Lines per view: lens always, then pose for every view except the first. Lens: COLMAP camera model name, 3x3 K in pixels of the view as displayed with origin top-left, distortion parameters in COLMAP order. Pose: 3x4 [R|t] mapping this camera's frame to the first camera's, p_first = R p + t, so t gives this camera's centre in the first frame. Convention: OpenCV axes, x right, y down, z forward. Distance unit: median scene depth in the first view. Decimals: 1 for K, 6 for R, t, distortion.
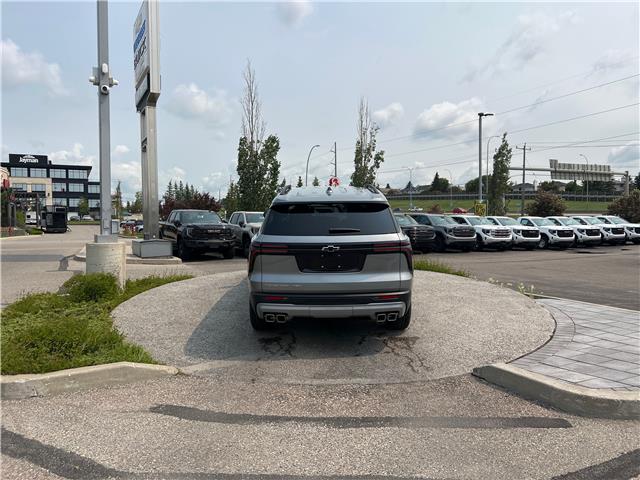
lens RADIAL K [[516.9, 0, 328.6], [0, 516.9, 237.3], [0, 0, 1]] dist [0.042750, -0.045107]
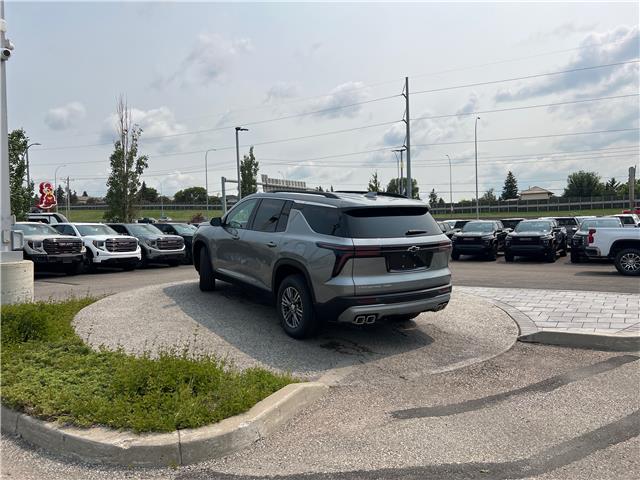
lens RADIAL K [[516.9, 0, 331.2], [0, 516.9, 241.4], [0, 0, 1]] dist [0.042750, -0.045107]
pose [[0.802327, -0.029380, 0.596162, -0.179554], [0.037677, 0.999289, -0.001459, 0.000215], [-0.595695, 0.023632, 0.802863, 0.051840]]
